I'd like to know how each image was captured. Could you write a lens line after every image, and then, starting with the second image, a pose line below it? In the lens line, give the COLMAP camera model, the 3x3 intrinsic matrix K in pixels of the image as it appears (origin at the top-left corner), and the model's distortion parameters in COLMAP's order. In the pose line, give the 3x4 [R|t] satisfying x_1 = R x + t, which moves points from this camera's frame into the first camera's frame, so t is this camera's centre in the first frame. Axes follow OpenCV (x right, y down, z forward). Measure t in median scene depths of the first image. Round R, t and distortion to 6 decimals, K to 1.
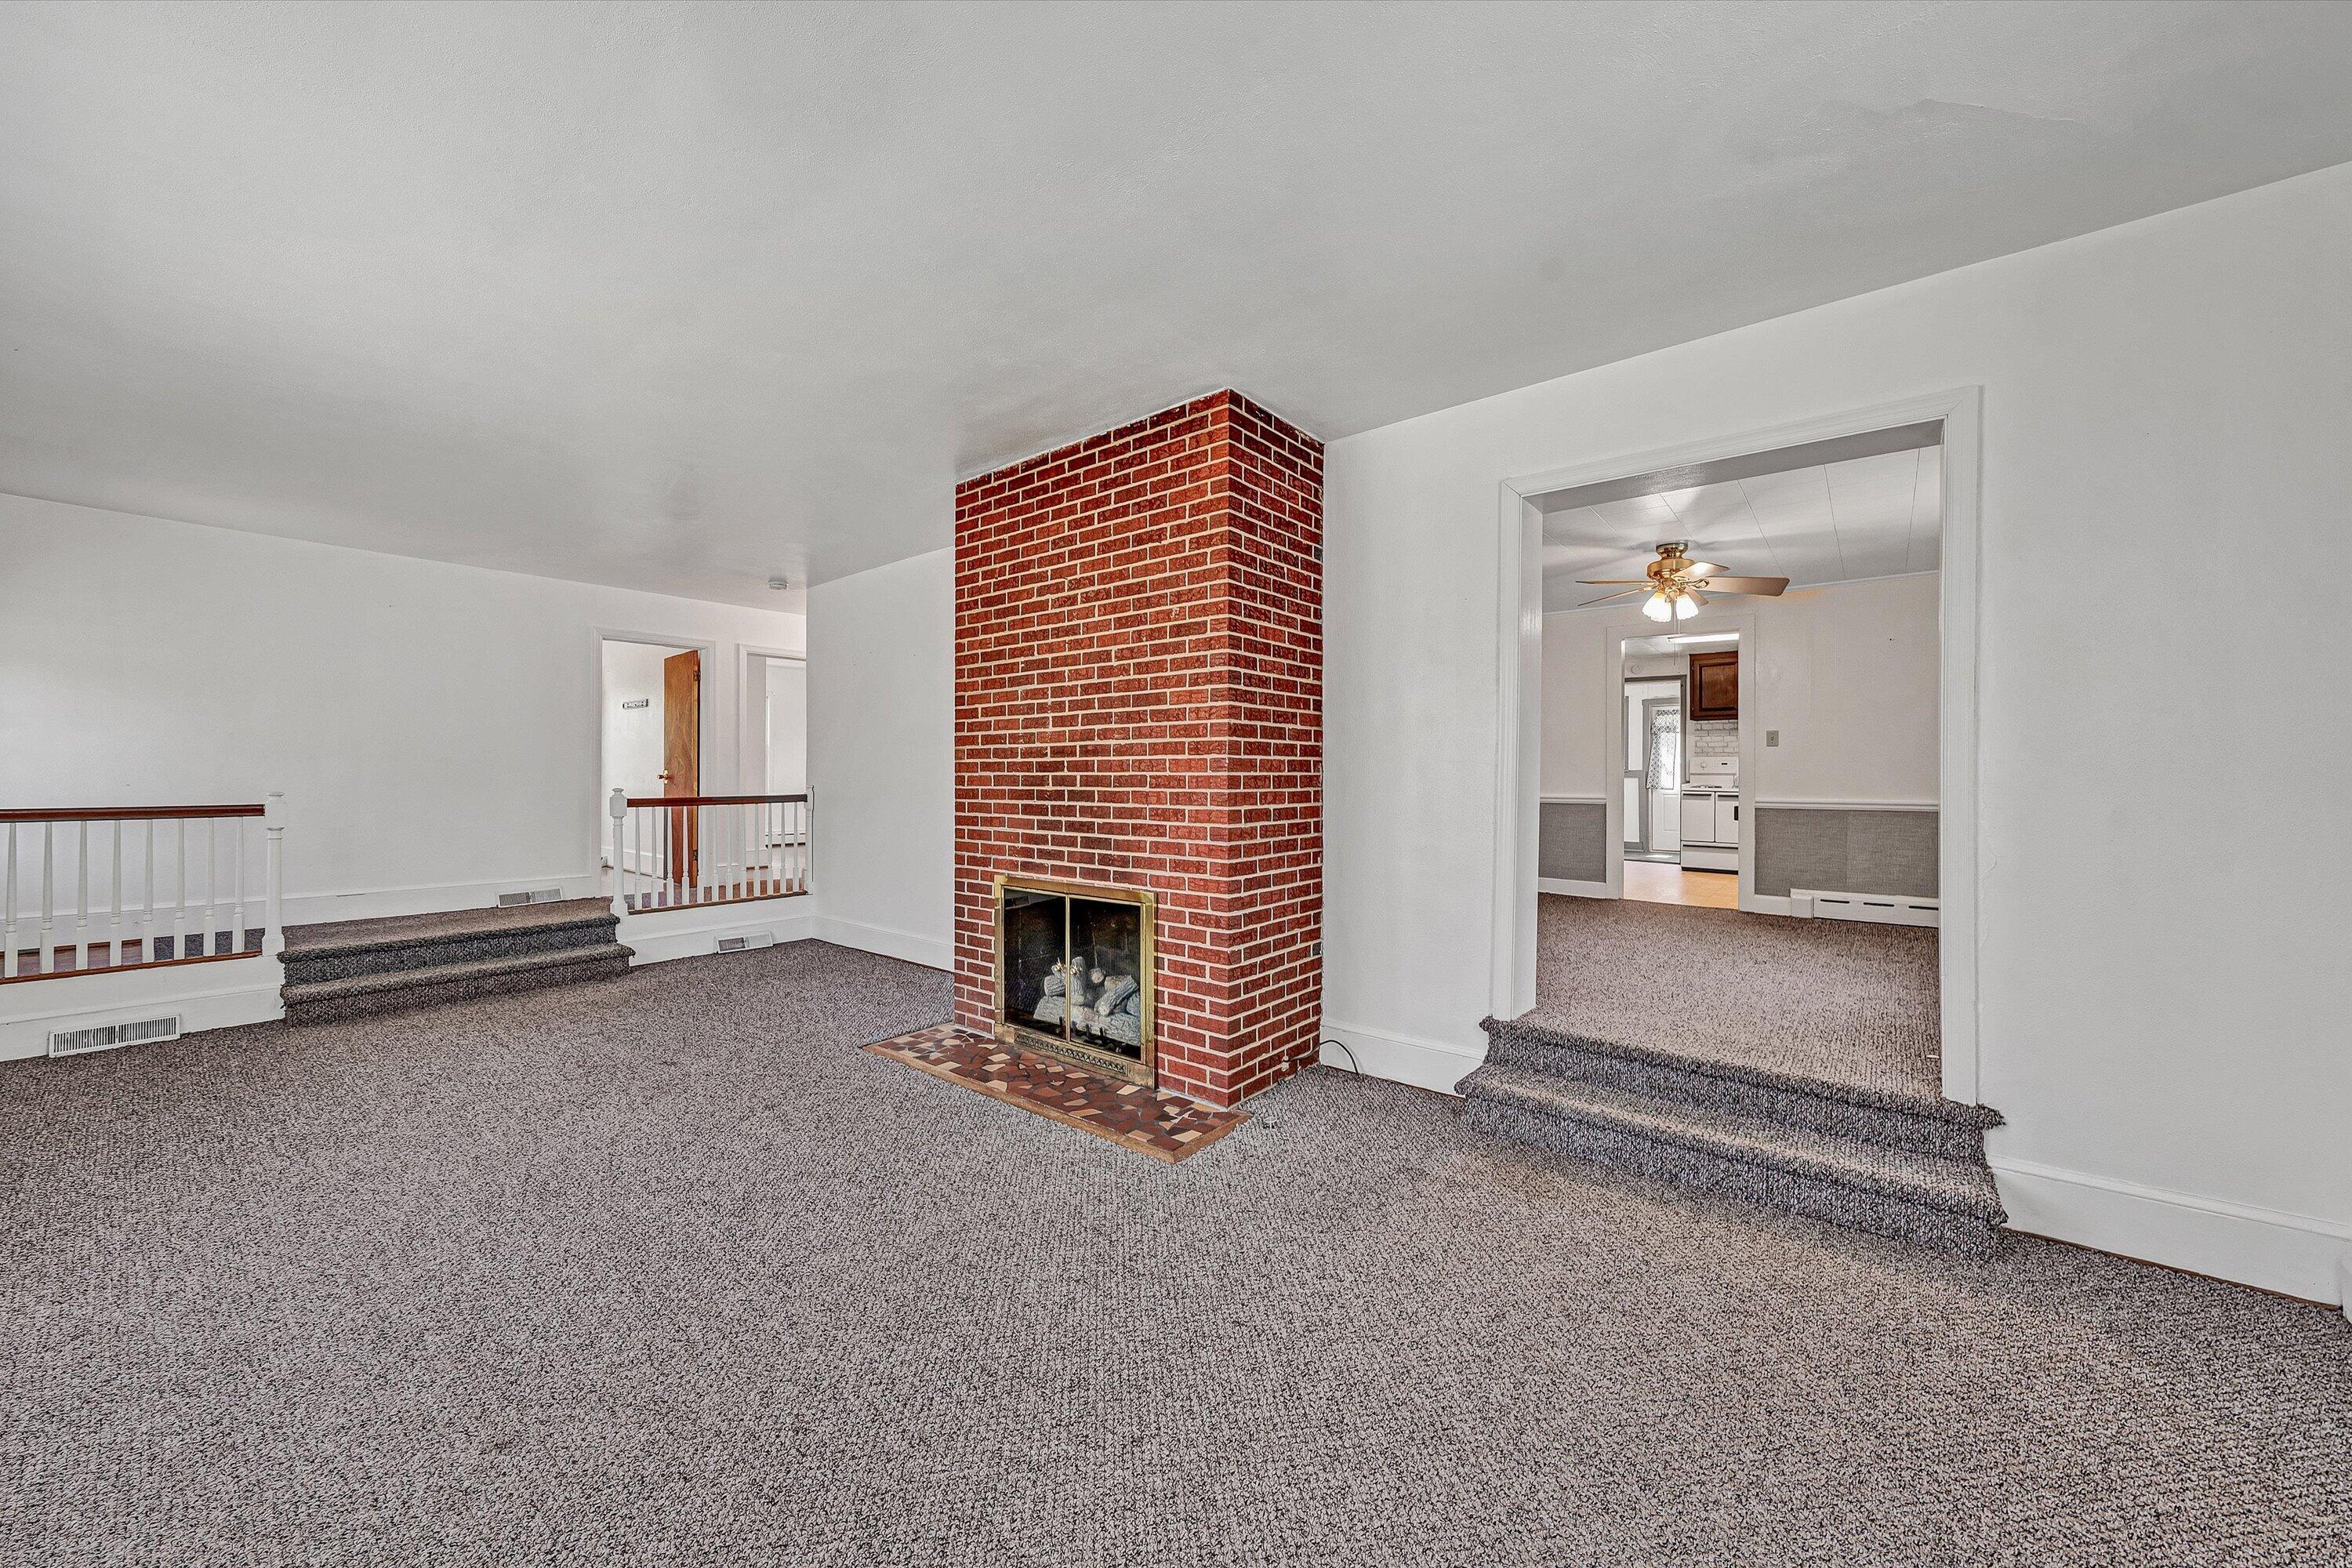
lens RADIAL K [[823.1, 0, 1175.3], [0, 823.1, 773.5], [0, 0, 1]] dist [0.000365, 0.000142]
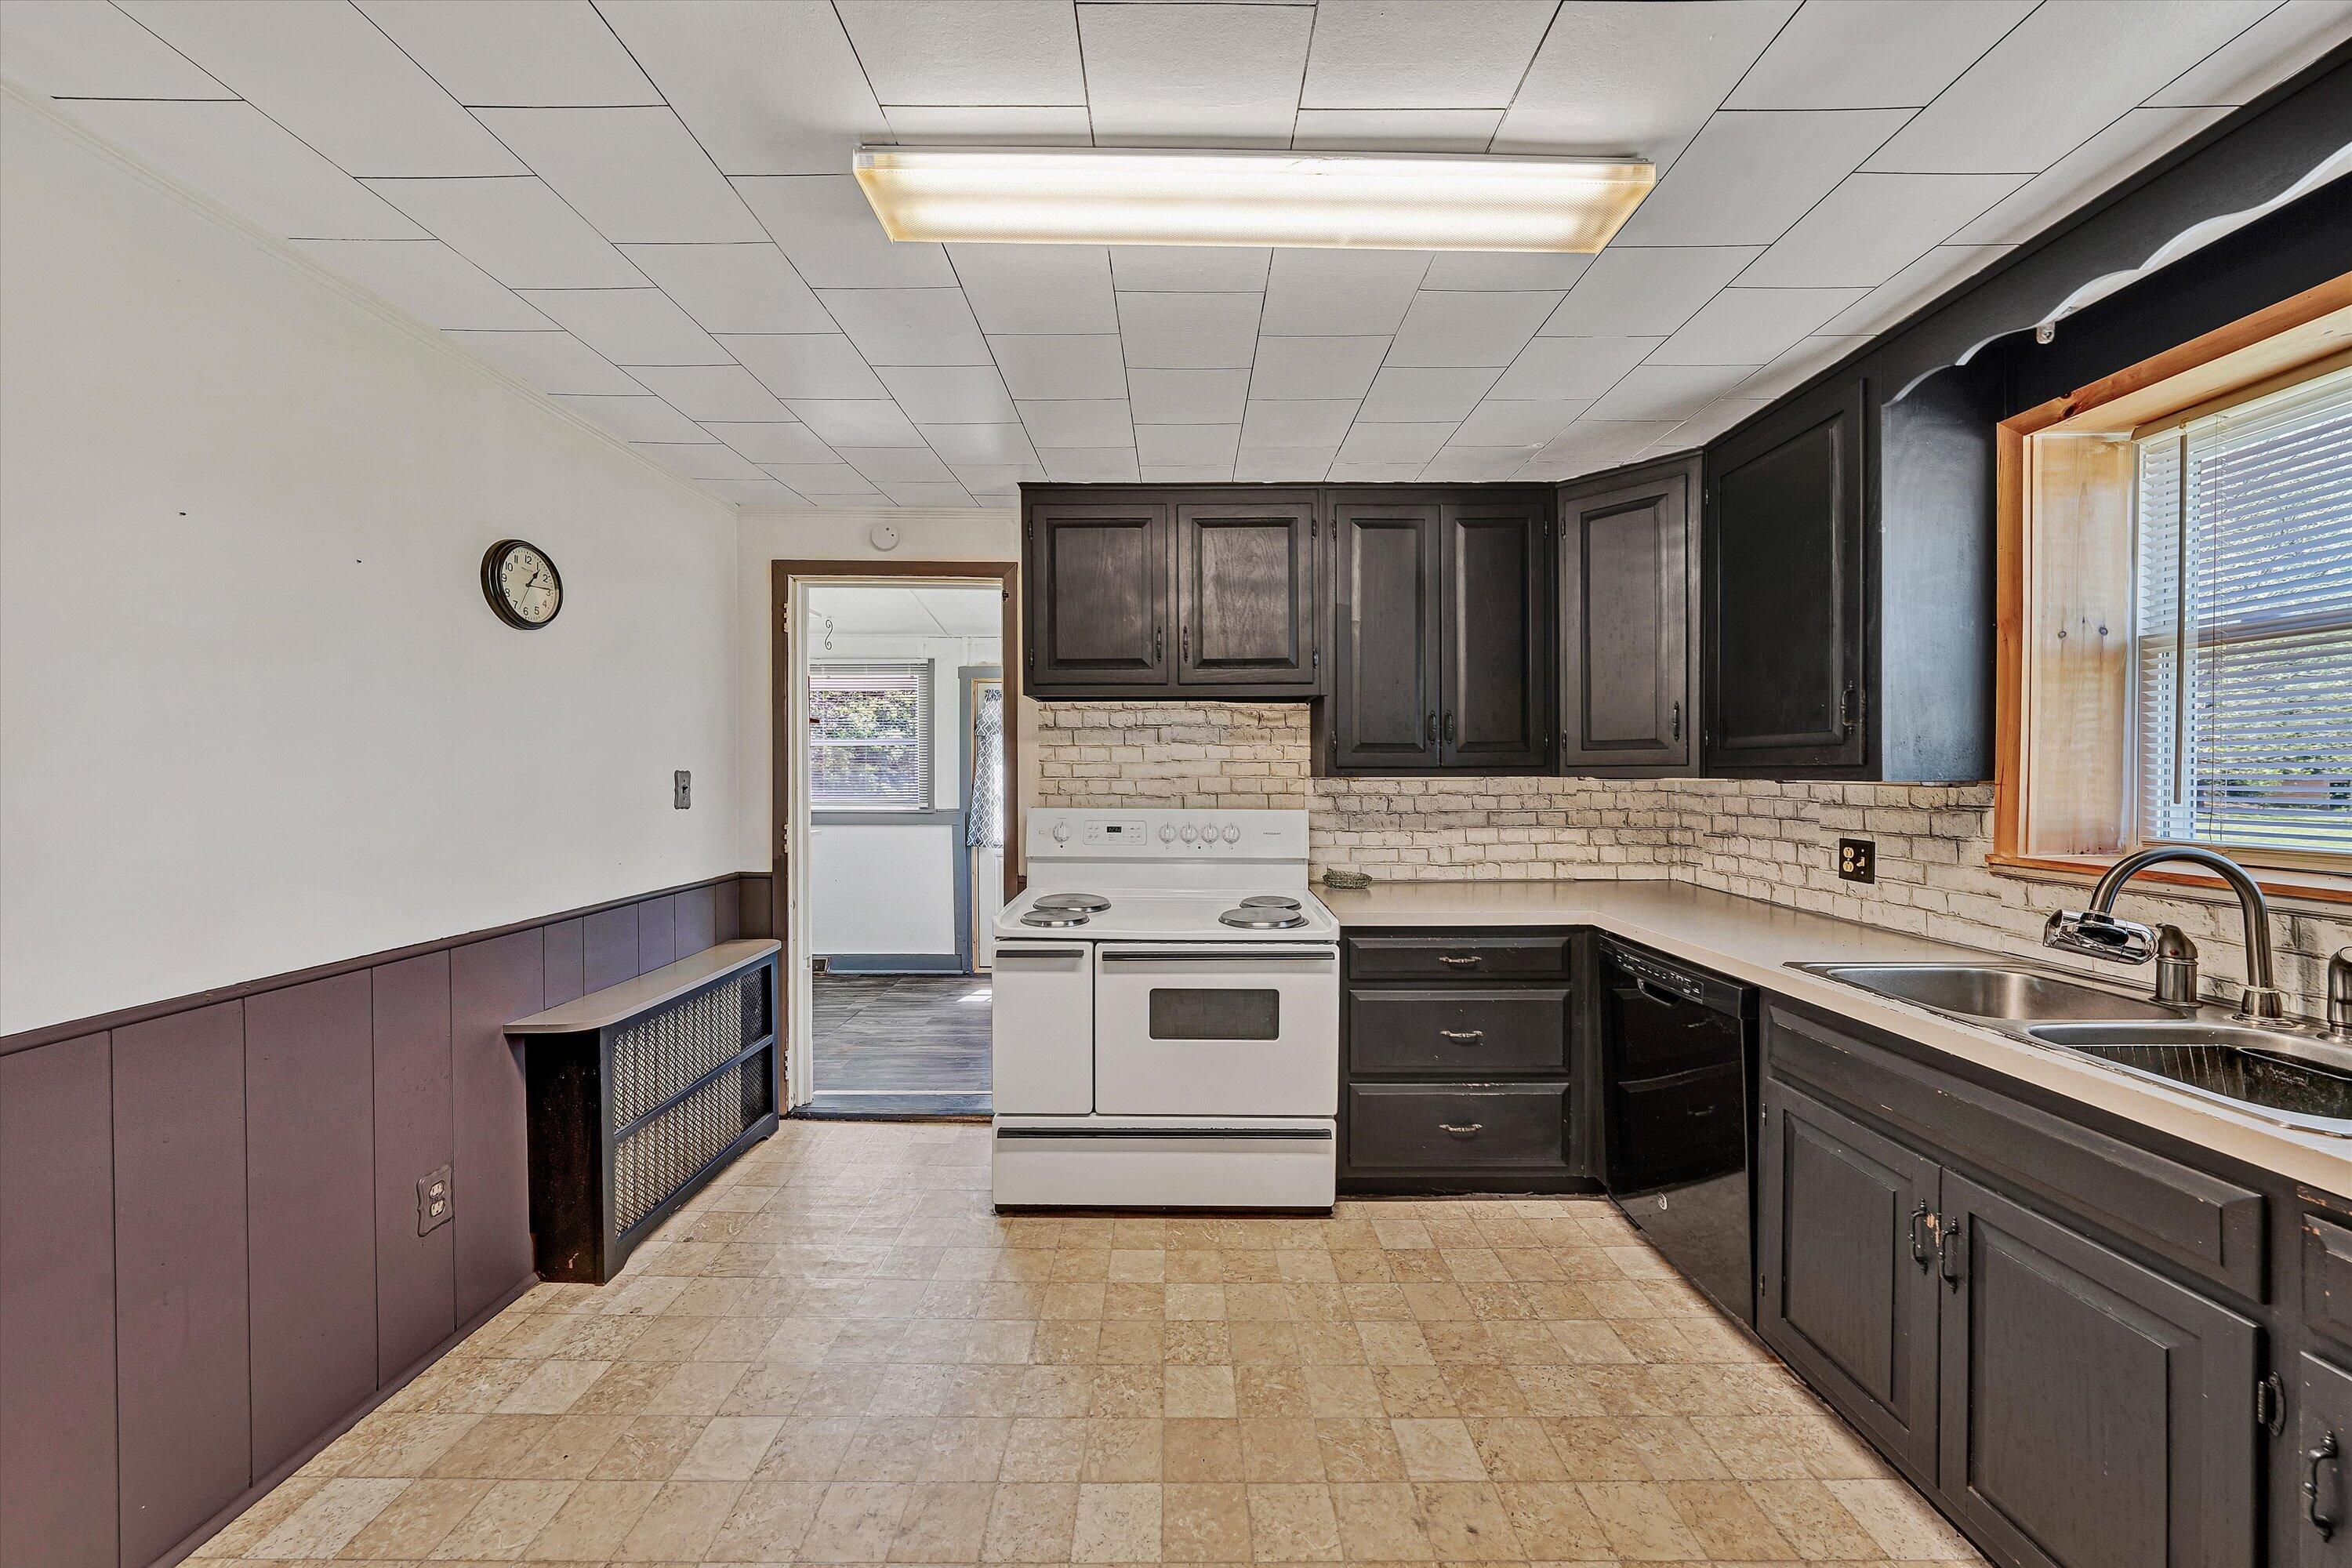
lens RADIAL K [[823.1, 0, 1175.3], [0, 823.1, 773.5], [0, 0, 1]] dist [0.000365, 0.000142]
pose [[0.767591, -0.002877, 0.640934, 0.460669], [0.000665, 0.999993, 0.003692, -0.035378], [-0.640940, -0.002408, 0.767587, 0.709789]]
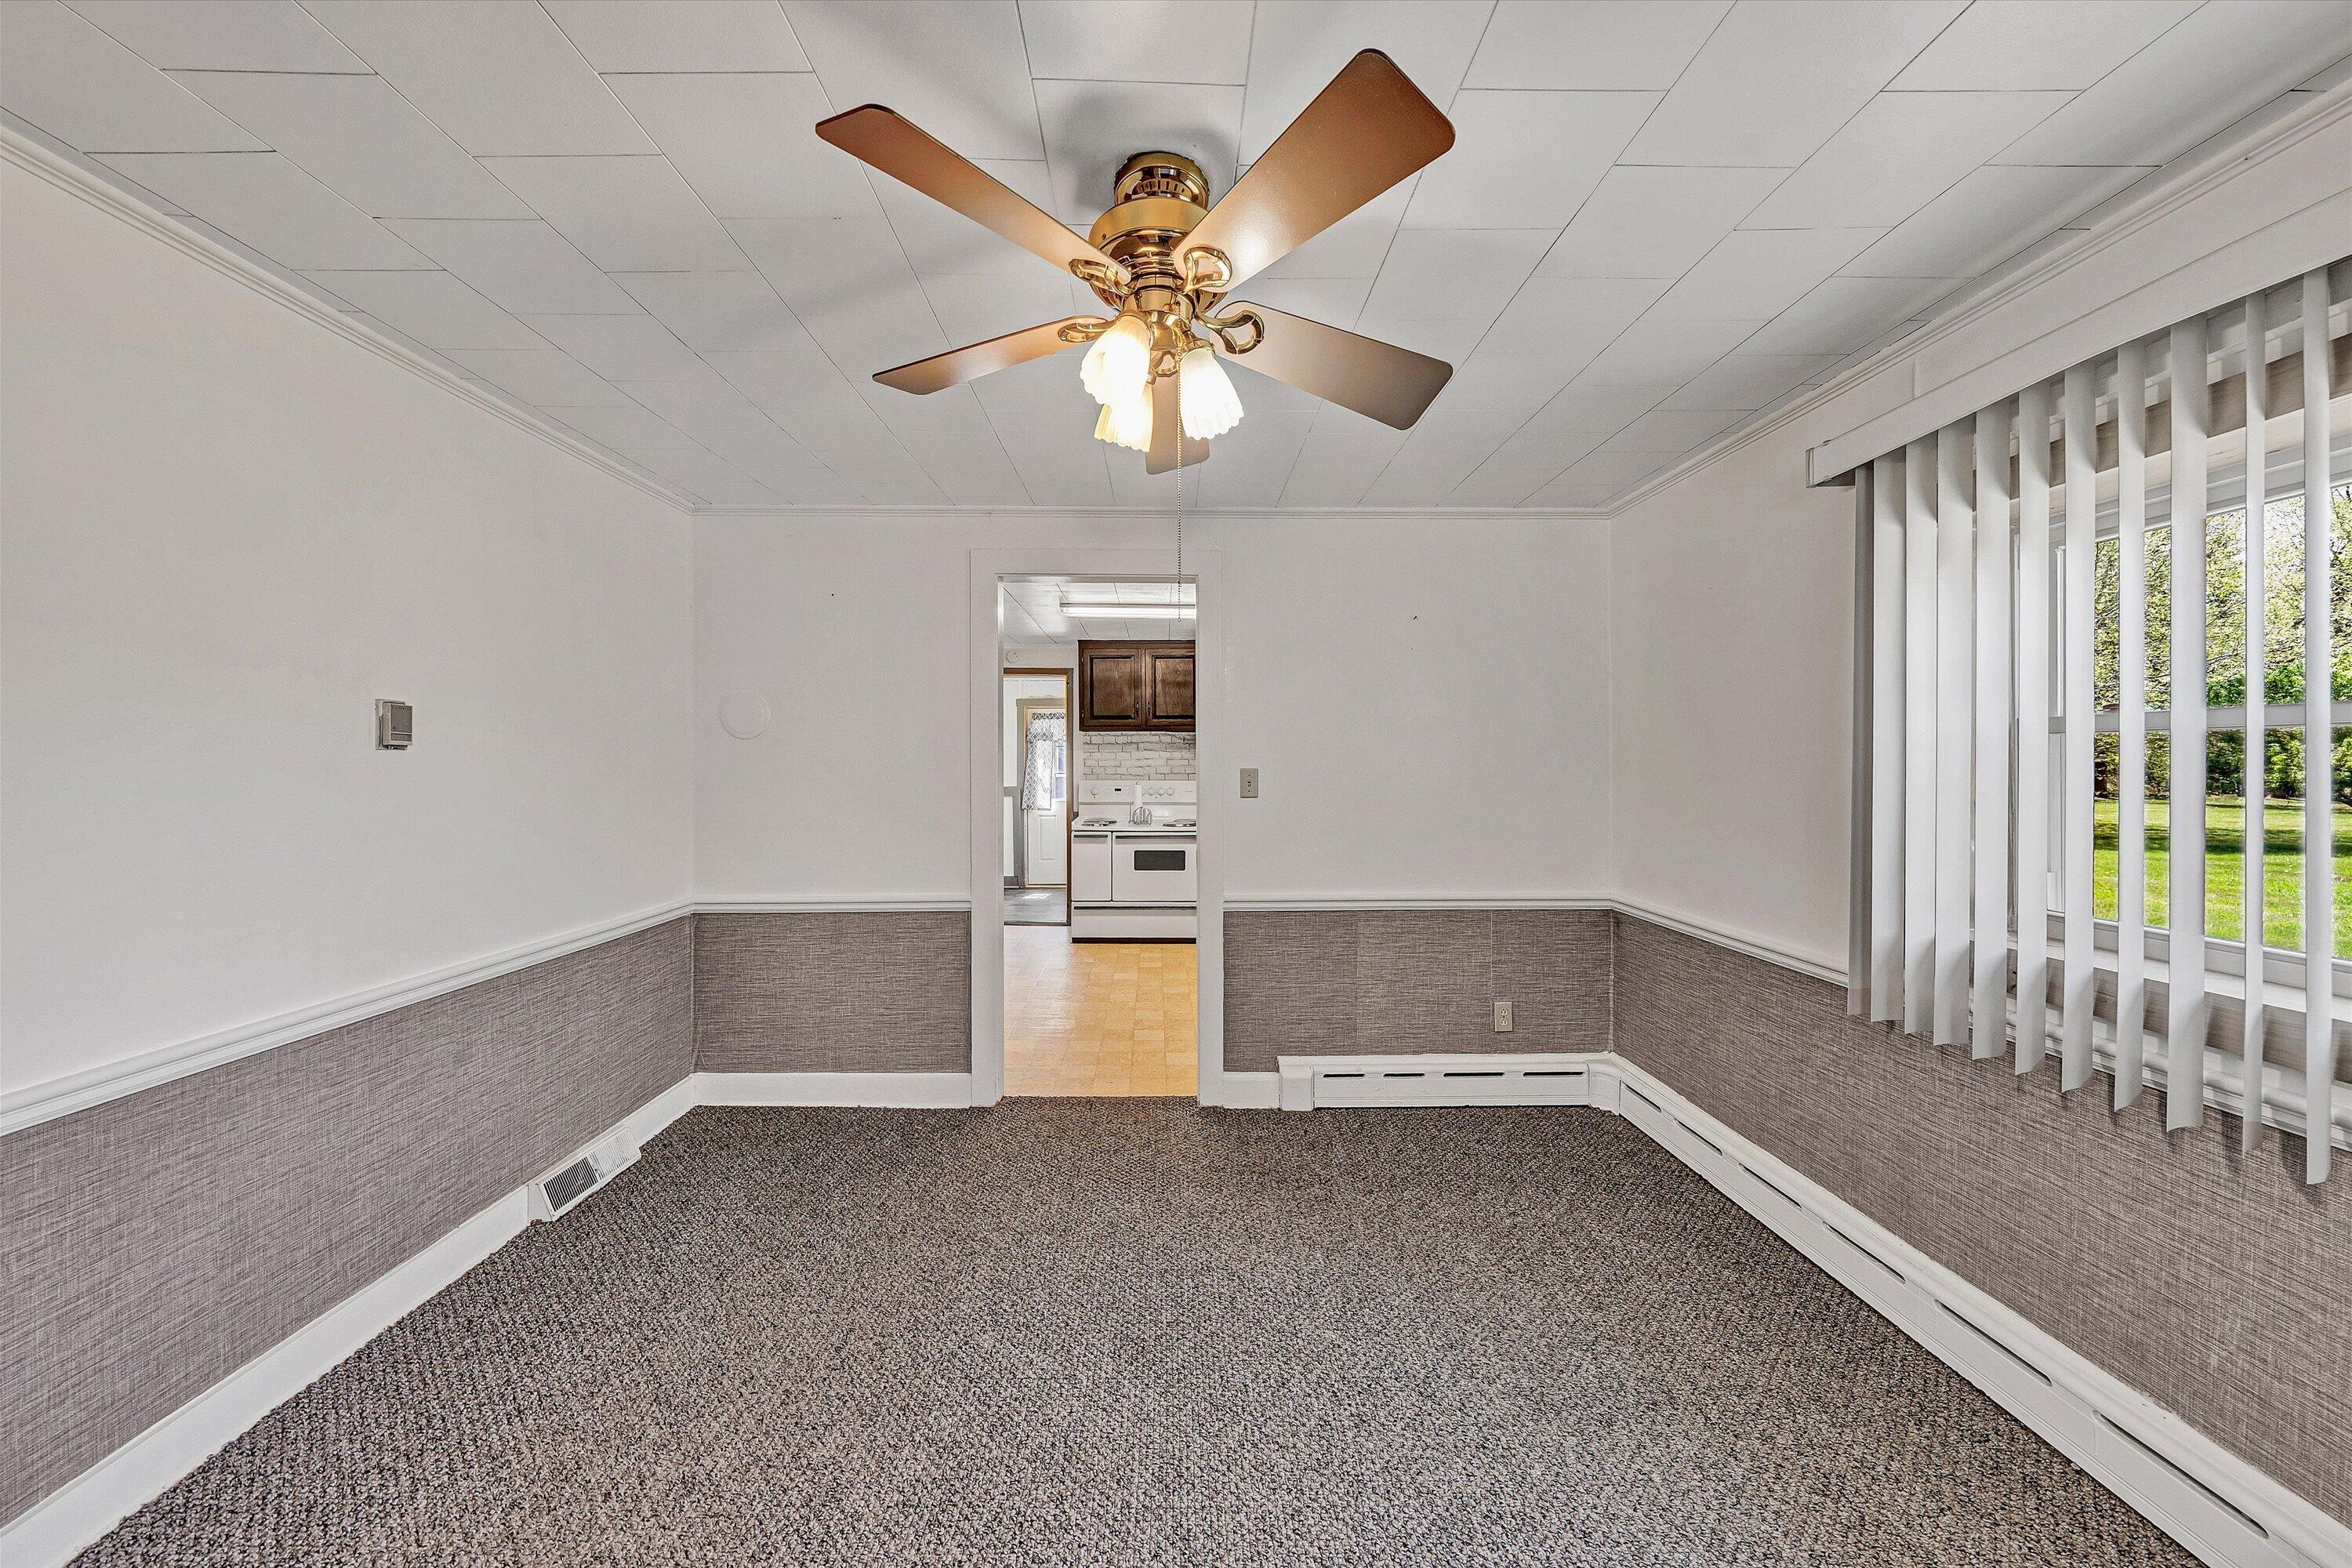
lens RADIAL K [[823.1, 0, 1175.3], [0, 823.1, 773.5], [0, 0, 1]] dist [0.000365, 0.000142]
pose [[0.754011, -0.010712, 0.656775, 0.206664], [0.004009, 0.999923, 0.011706, -0.034488], [-0.656850, -0.006193, 0.753996, 0.387741]]
